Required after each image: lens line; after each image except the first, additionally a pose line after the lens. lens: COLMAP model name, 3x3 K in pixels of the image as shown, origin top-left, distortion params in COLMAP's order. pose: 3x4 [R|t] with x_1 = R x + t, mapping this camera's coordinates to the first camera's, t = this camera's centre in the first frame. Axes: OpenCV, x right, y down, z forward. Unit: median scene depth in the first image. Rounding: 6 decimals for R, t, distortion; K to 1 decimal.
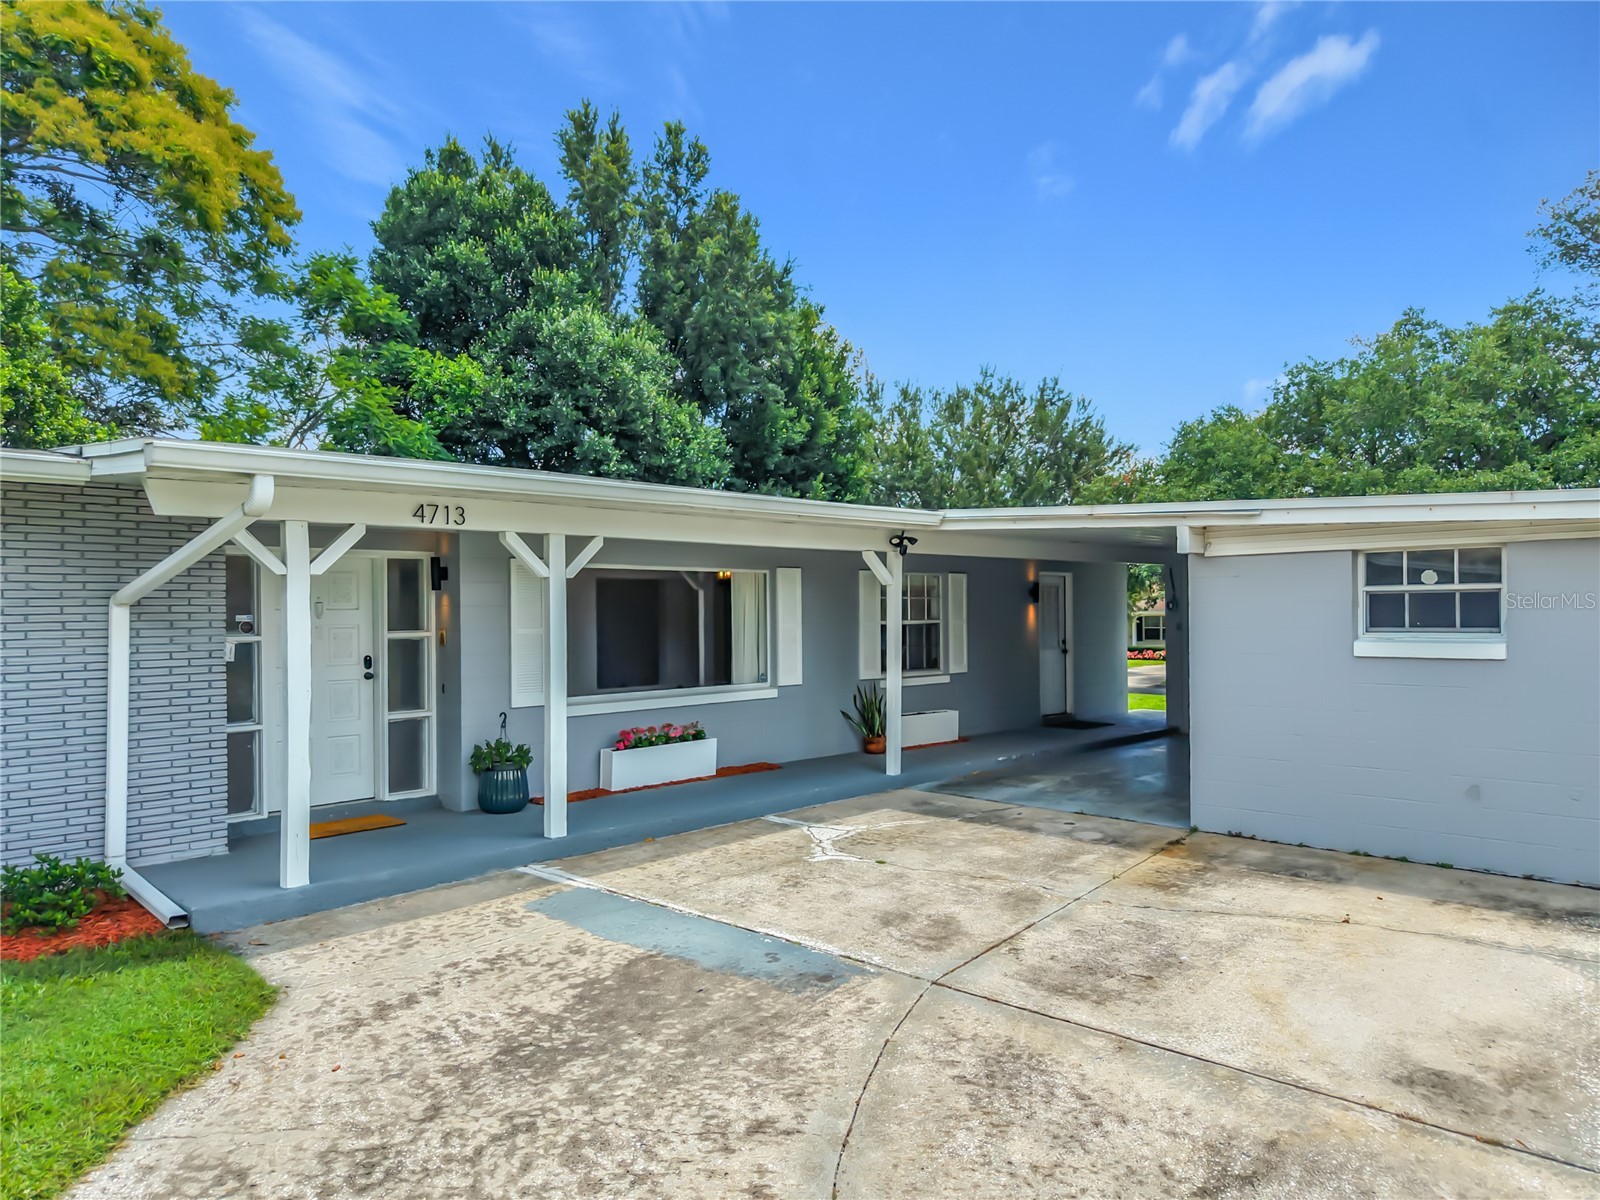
lens RADIAL K [[1090.1, 0, 792.0], [0, 1090.1, 604.2], [0, 0, 1]] dist [0.053521, -0.034147]
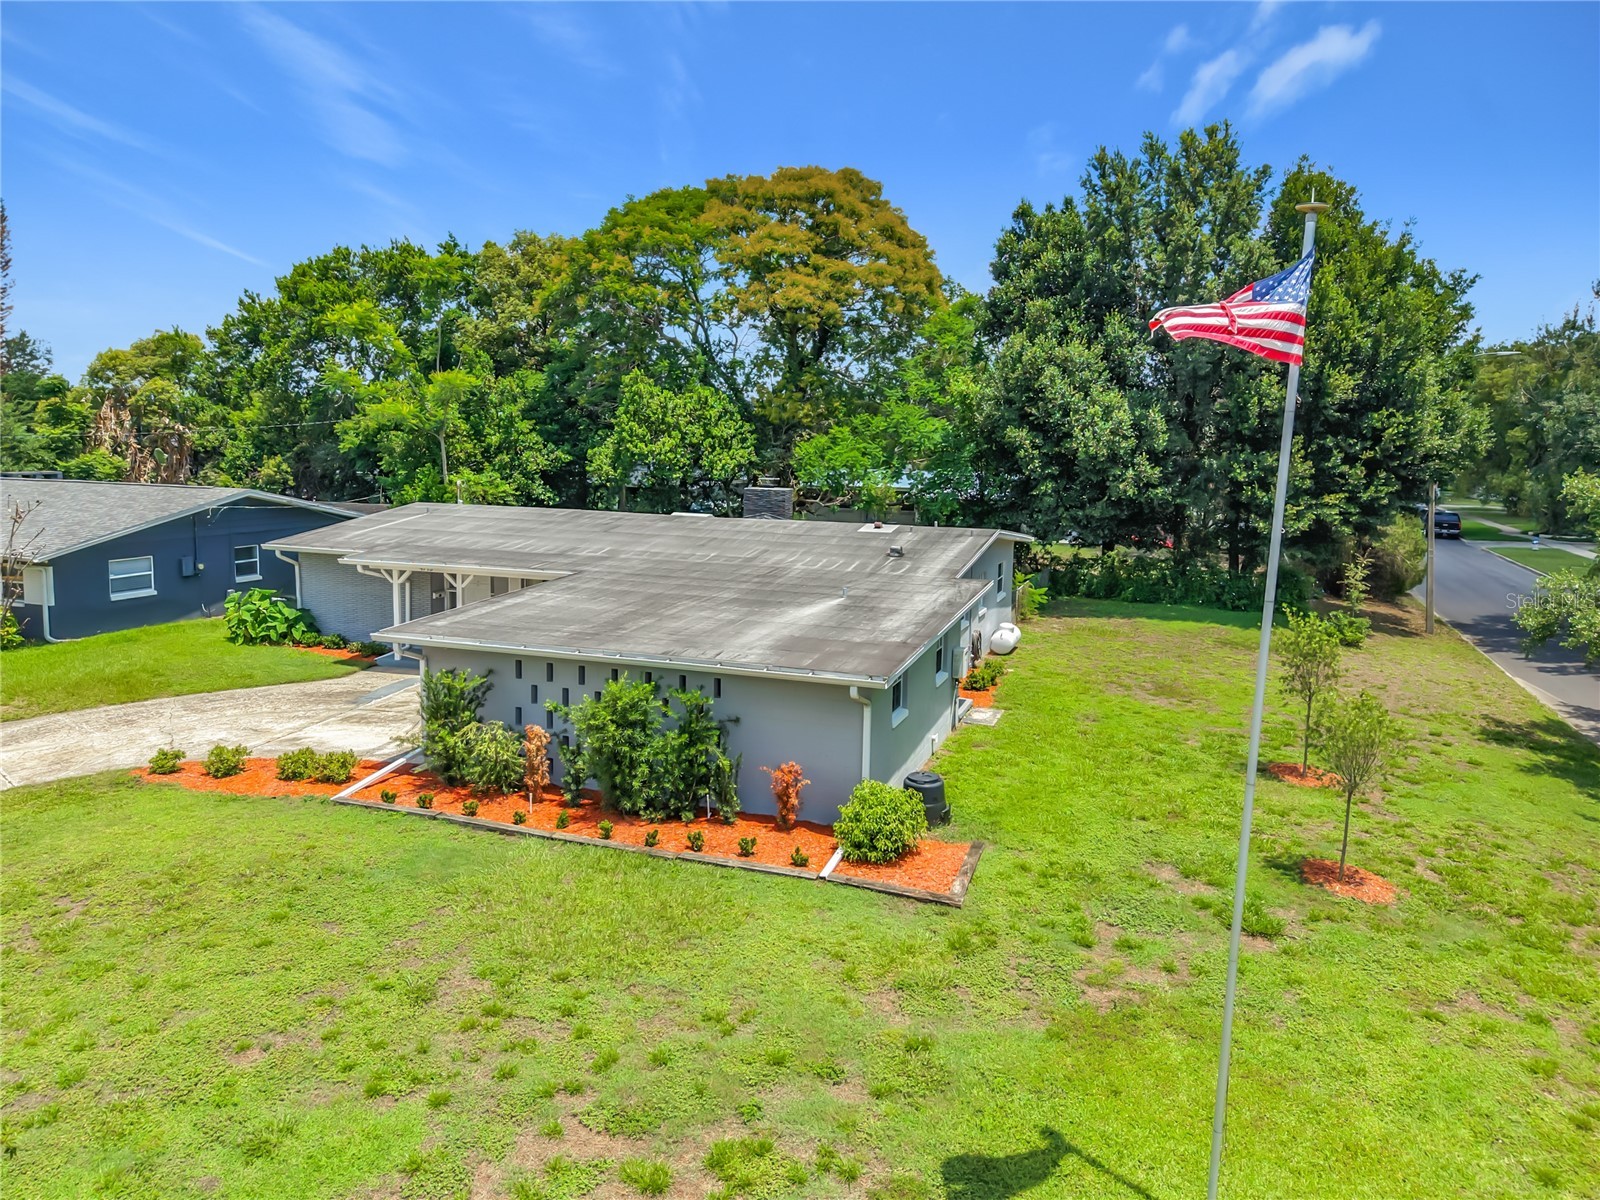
lens RADIAL K [[1109.1, 0, 801.9], [0, 1109.1, 551.4], [0, 0, 1]] dist [0.029804, -0.027762]
pose [[0.410343, 0.106328, -0.905711, 2.466535], [-0.008098, 0.993565, 0.112973, -0.398131], [0.911895, -0.039024, 0.408564, 0.459376]]
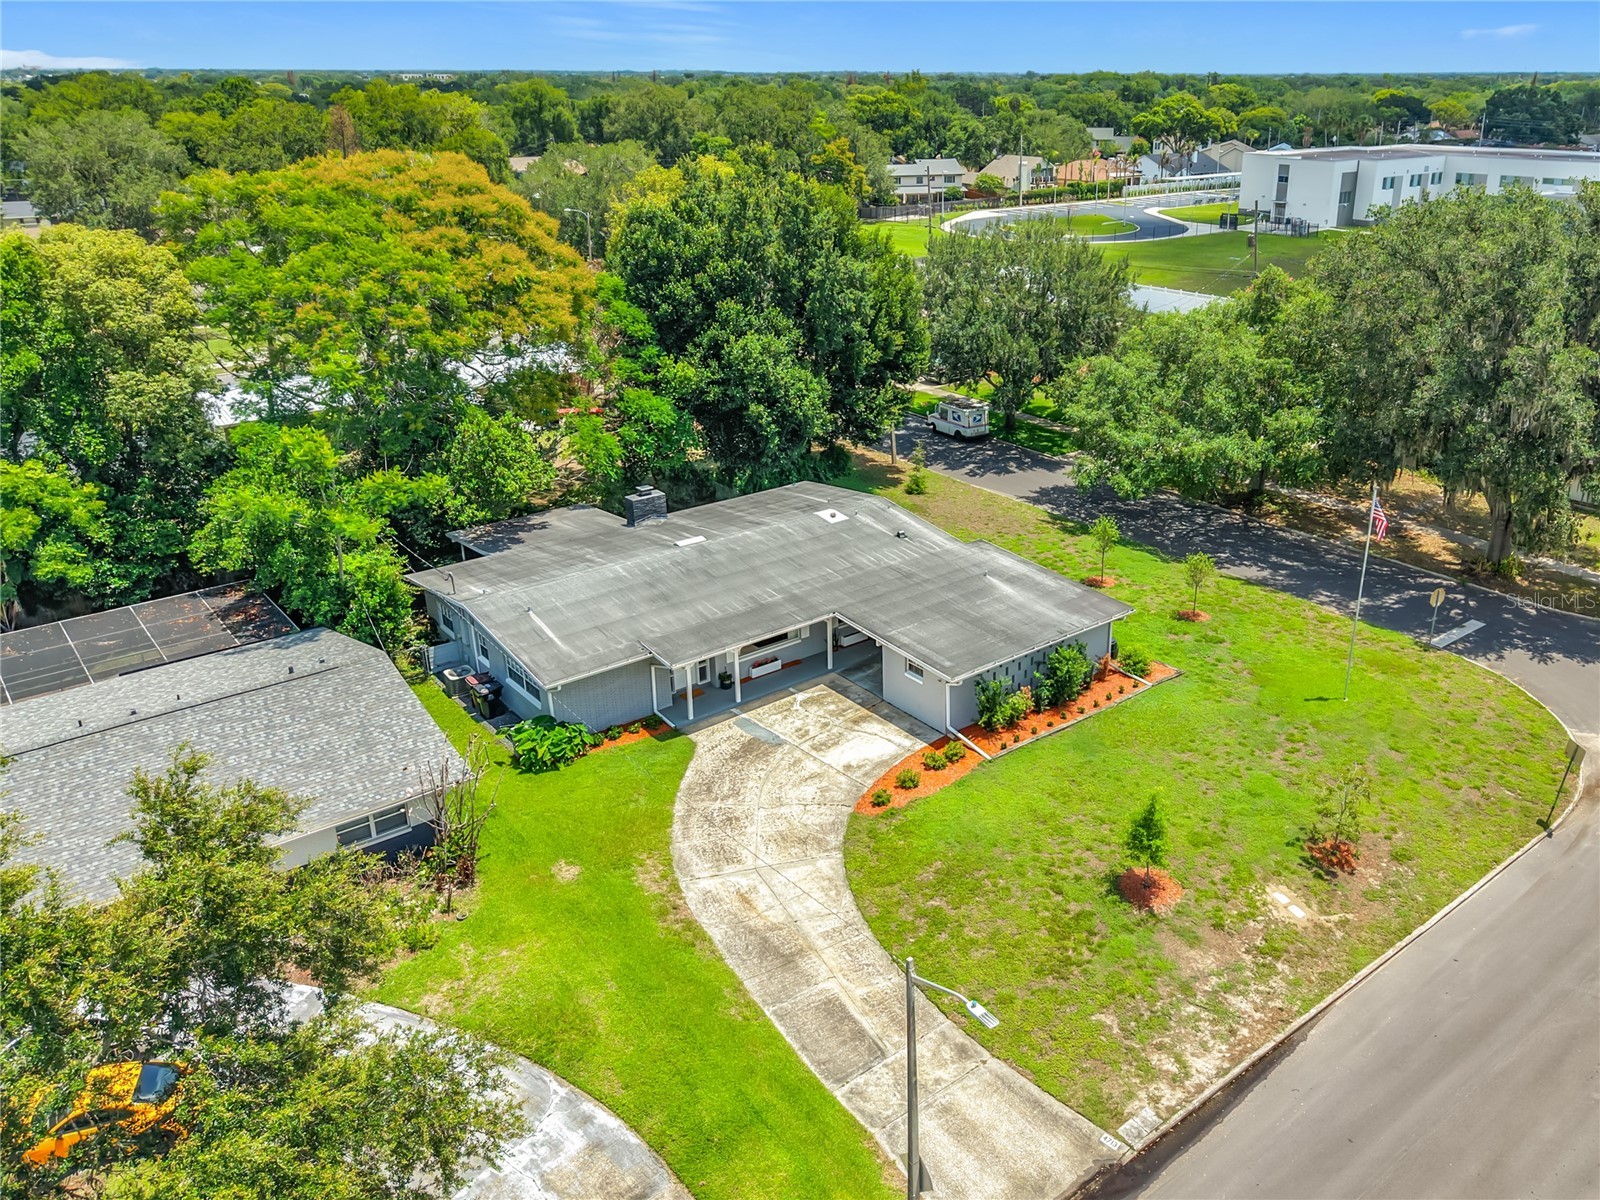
lens RADIAL K [[1262.5, 0, 949.6], [0, 1262.5, 599.0], [0, 0, 1]] dist [0.046730, -0.004431]
pose [[0.997568, 0.037083, -0.059010, 0.775229], [-0.010533, 0.917191, 0.398308, -1.846764], [0.068894, -0.396718, 0.915352, -2.912584]]
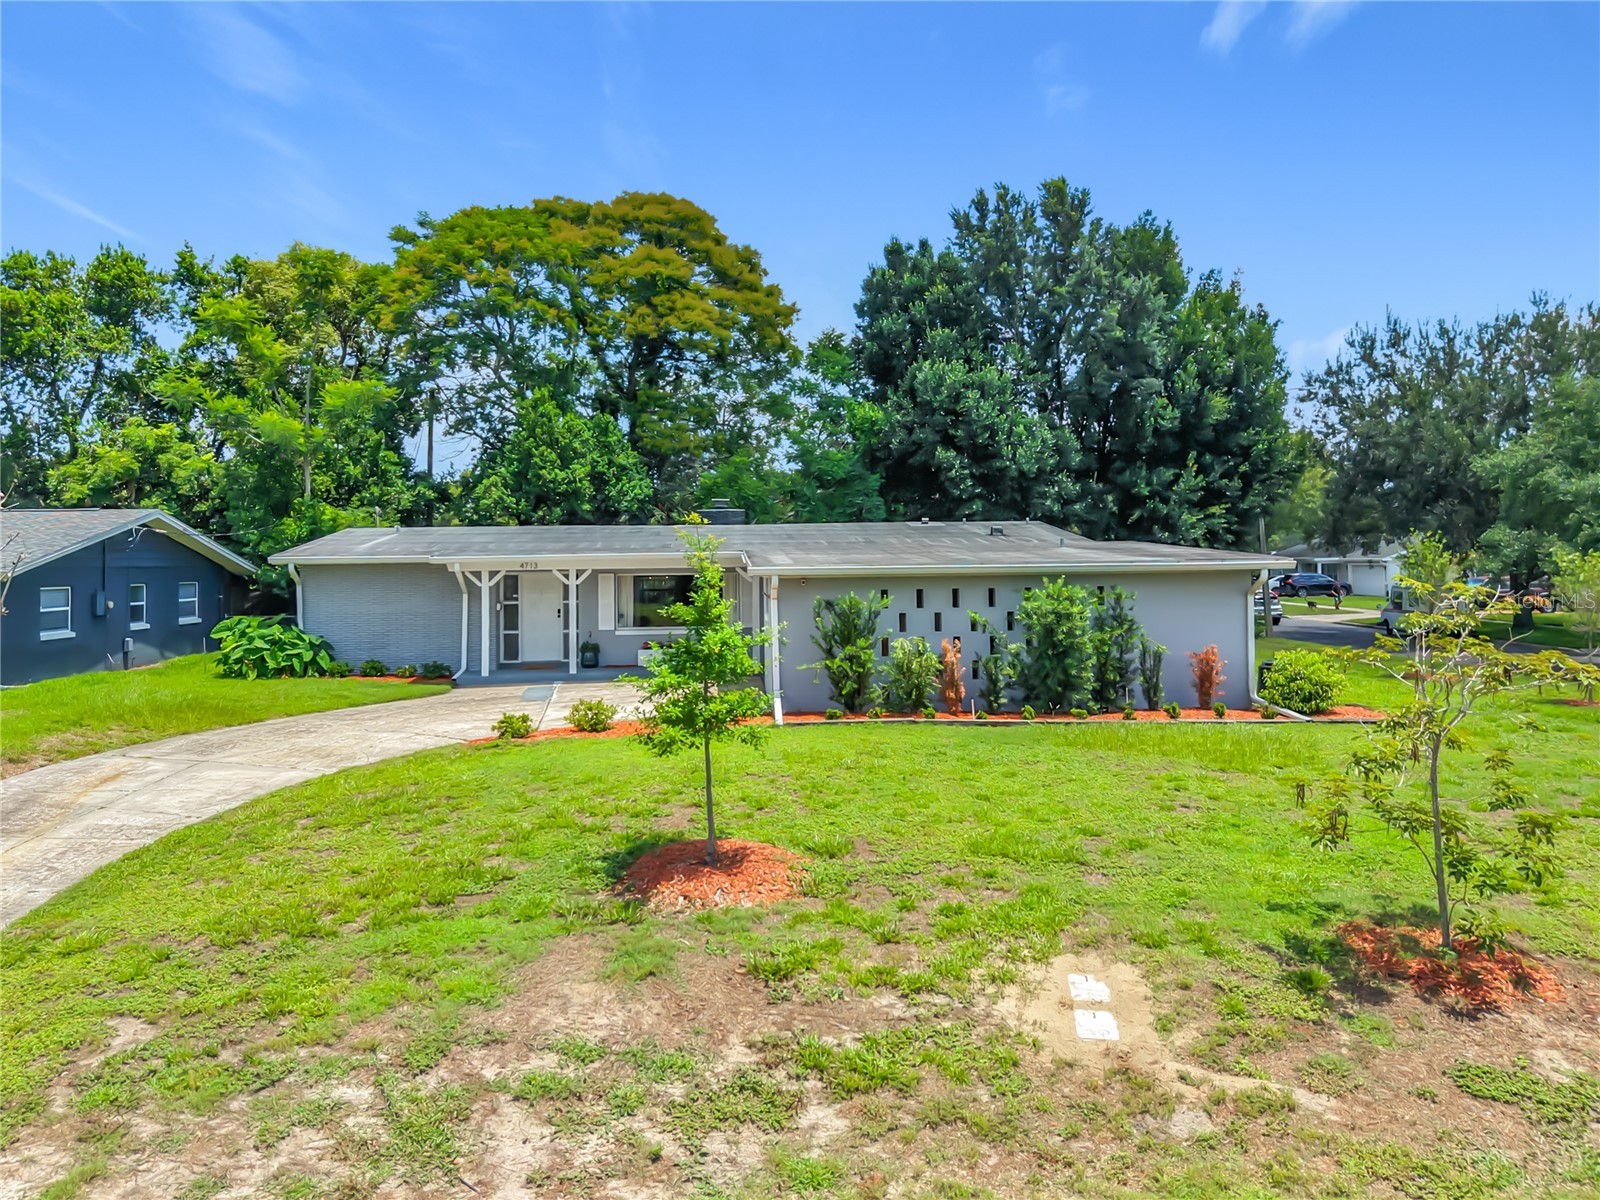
lens RADIAL K [[1309.5, 0, 757.8], [0, 1309.5, 533.2], [0, 0, 1]] dist [0.082691, -0.079245]
pose [[0.723357, -0.022611, -0.690104, 1.990096], [0.018607, 0.999739, -0.013252, -0.083922], [0.690224, -0.003254, 0.723589, -0.914151]]
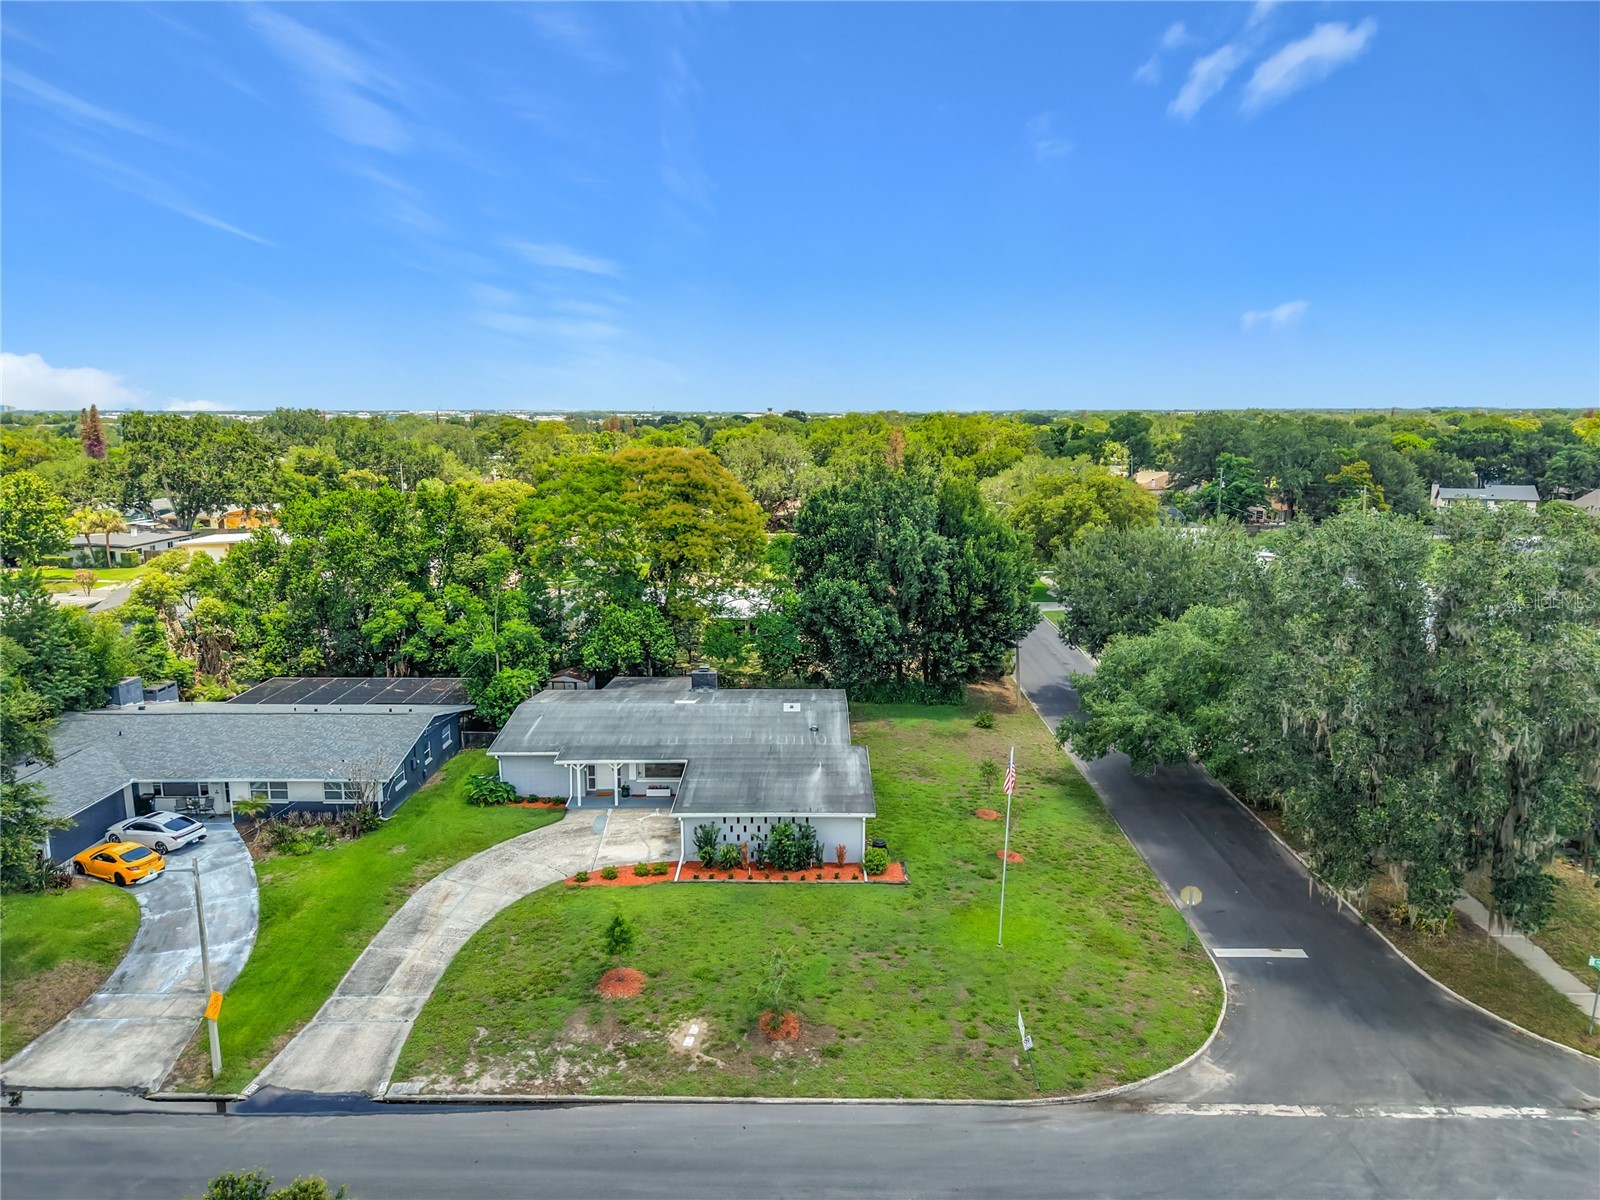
lens RADIAL K [[1109.1, 0, 801.9], [0, 1109.1, 551.4], [0, 0, 1]] dist [0.029804, -0.027762]
pose [[0.691438, 0.100770, -0.715374, 4.160653], [0.005426, 0.989472, 0.144625, -1.815260], [0.722416, -0.103881, 0.683611, -2.105029]]
